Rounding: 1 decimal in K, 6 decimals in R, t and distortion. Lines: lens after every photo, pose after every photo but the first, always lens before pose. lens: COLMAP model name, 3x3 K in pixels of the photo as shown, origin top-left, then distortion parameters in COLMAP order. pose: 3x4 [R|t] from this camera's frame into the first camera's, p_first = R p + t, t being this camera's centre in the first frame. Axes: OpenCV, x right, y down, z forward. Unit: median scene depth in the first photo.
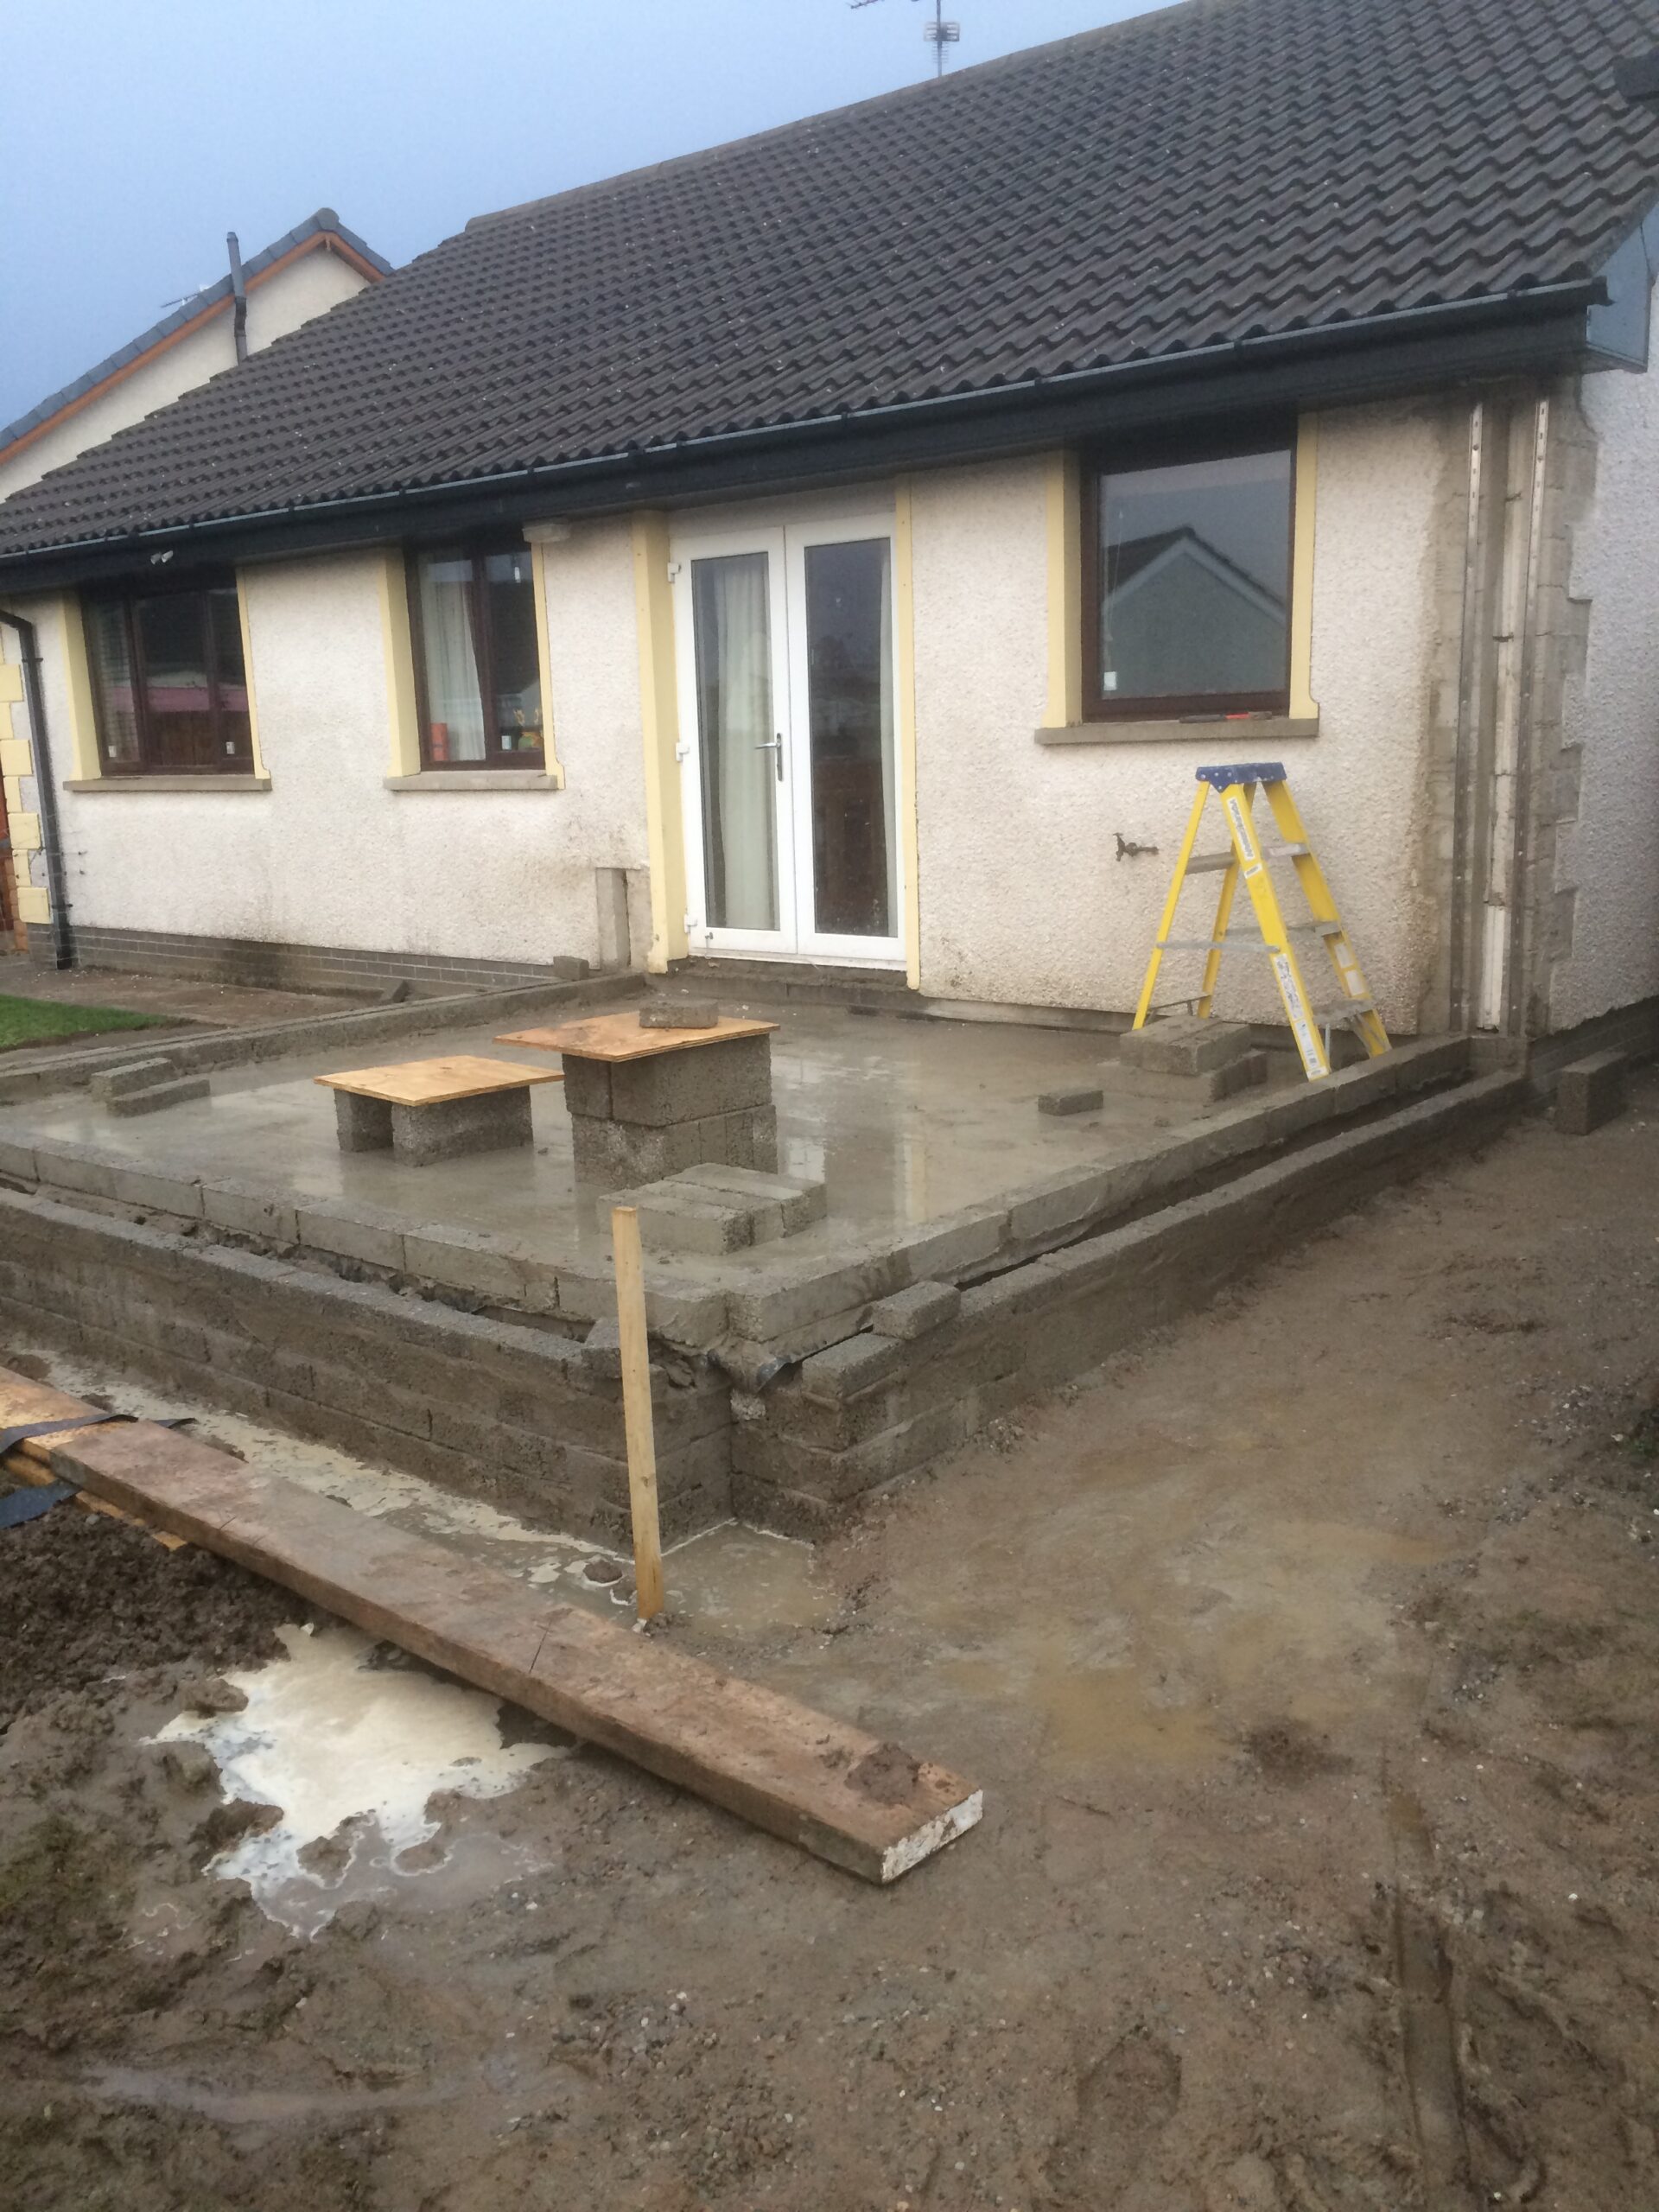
lens RADIAL K [[1857.1, 0, 829.5], [0, 1857.1, 1106.0], [0, 0, 1]] dist [0.008185, -0.017525]
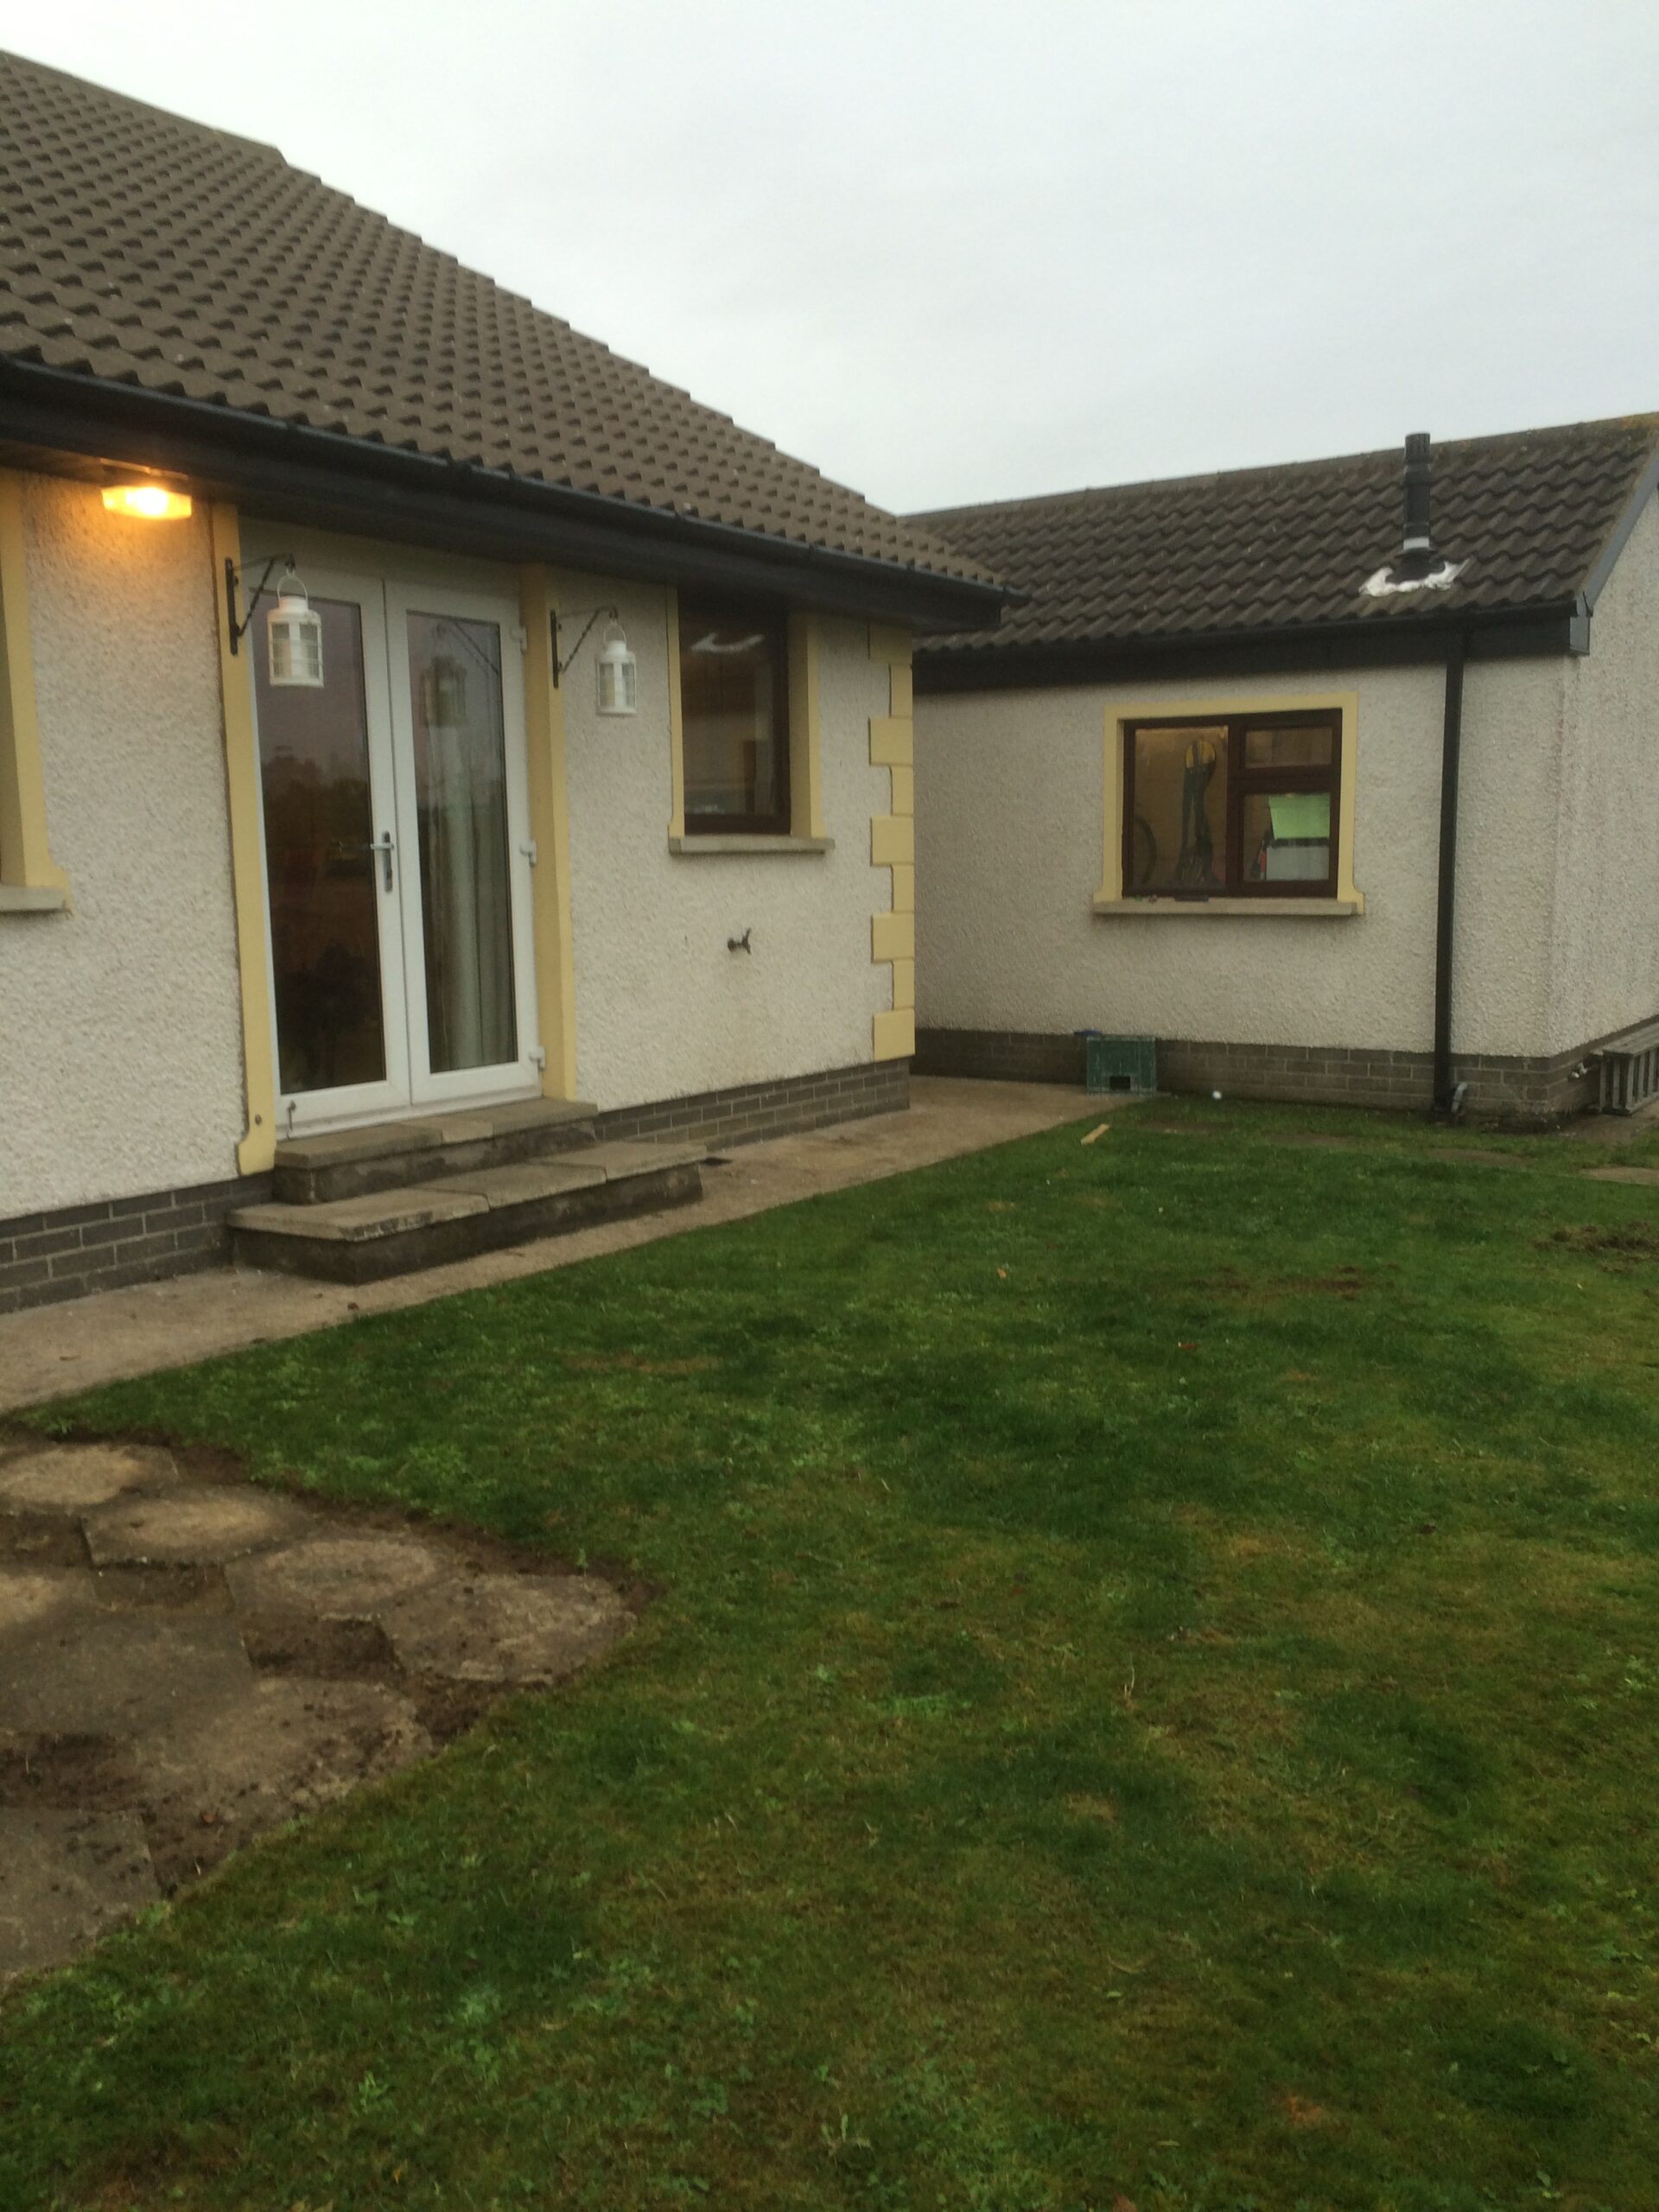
lens RADIAL K [[1857.1, 0, 829.5], [0, 1857.1, 1106.0], [0, 0, 1]] dist [0.008185, -0.017525]
pose [[-0.094980, -0.092326, 0.991188, -0.829263], [0.219727, 0.969188, 0.111332, -0.133759], [-0.970927, 0.228366, -0.071767, 0.911024]]
